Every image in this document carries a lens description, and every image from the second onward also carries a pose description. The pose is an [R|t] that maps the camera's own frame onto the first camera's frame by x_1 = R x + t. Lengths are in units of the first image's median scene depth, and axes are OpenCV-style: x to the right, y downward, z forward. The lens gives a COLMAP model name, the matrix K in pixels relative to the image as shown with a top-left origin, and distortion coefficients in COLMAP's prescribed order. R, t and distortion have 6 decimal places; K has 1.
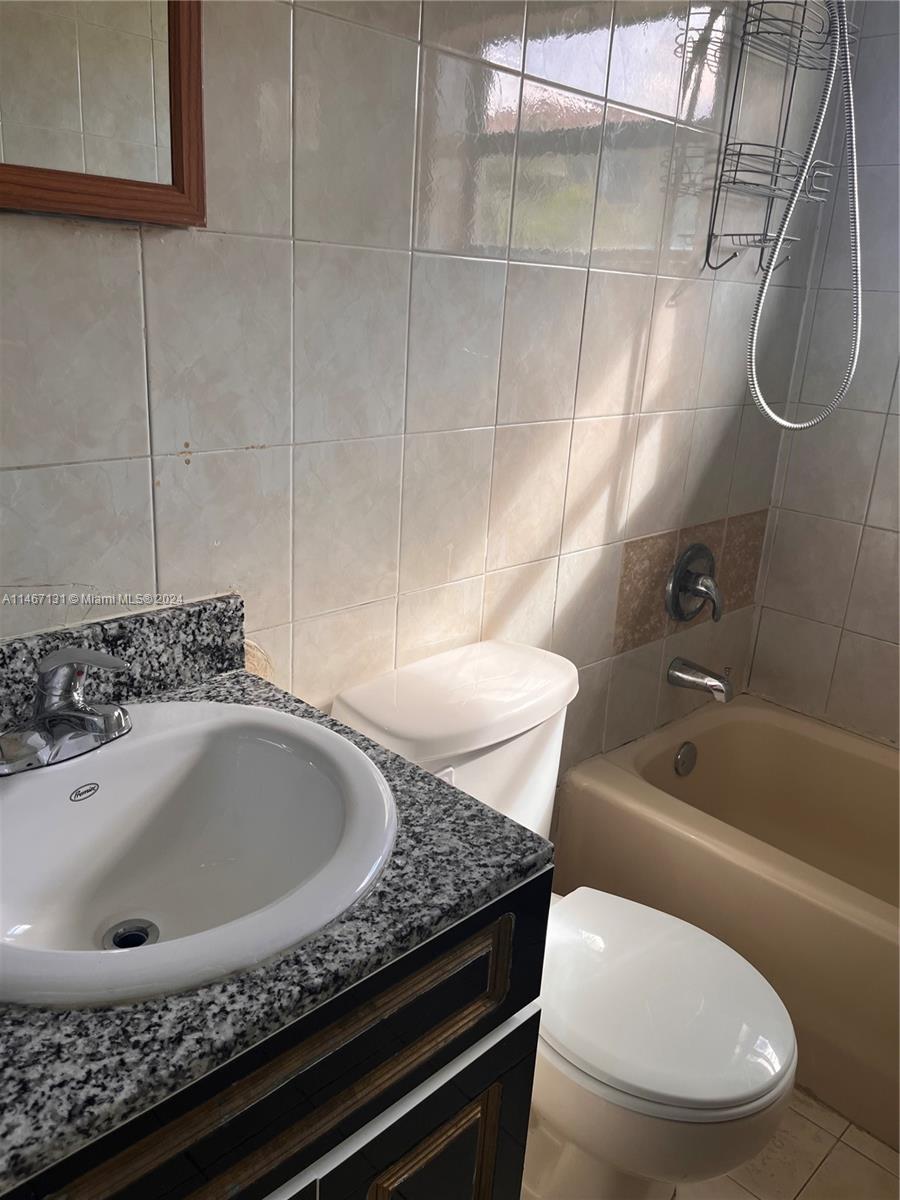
lens RADIAL K [[910.5, 0, 443.0], [0, 910.5, 589.5], [0, 0, 1]] dist [0.054229, -0.078960]
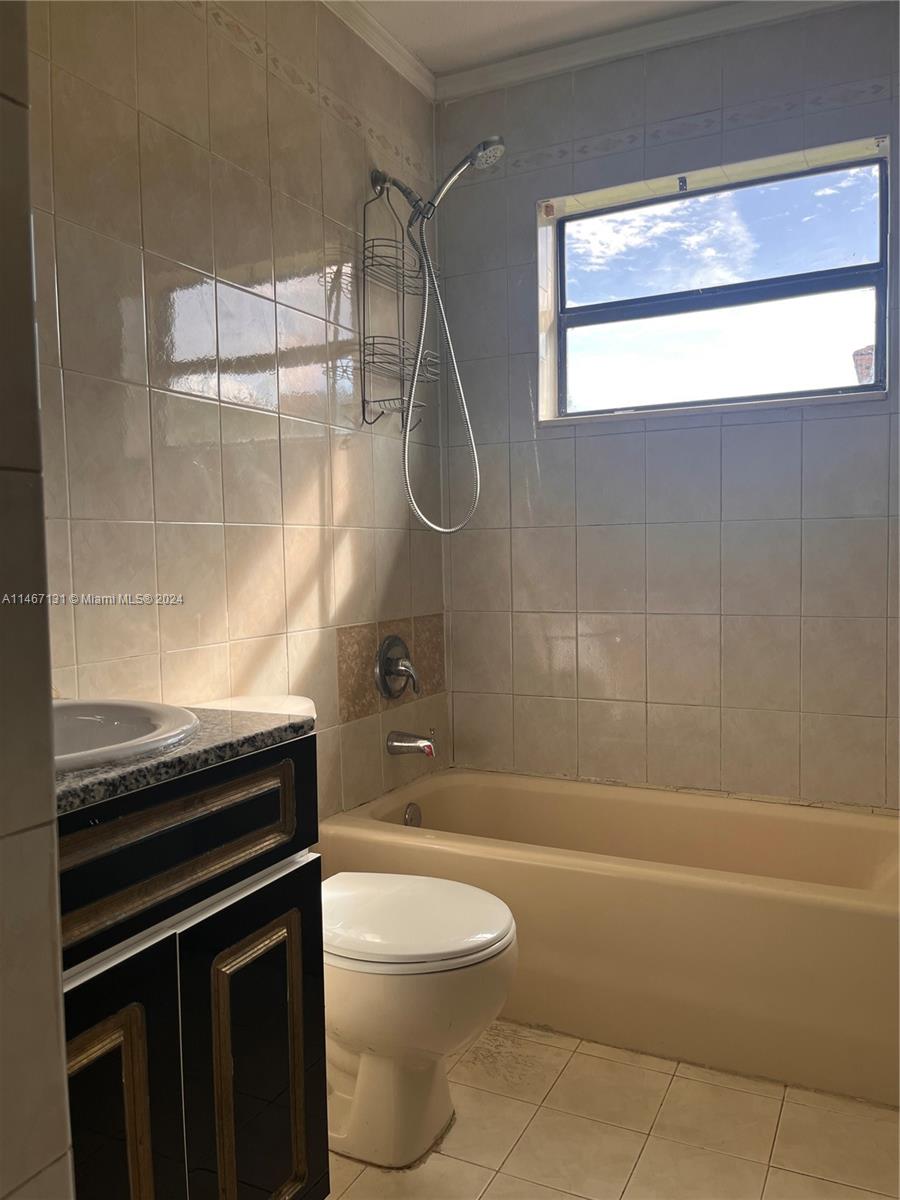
lens RADIAL K [[910.5, 0, 442.7], [0, 910.5, 610.9], [0, 0, 1]] dist [0.054229, -0.078960]
pose [[0.941916, -0.095155, 0.322086, -0.066890], [0.171155, 0.961145, -0.216577, 0.230135], [-0.288963, 0.259124, 0.921605, -0.212239]]
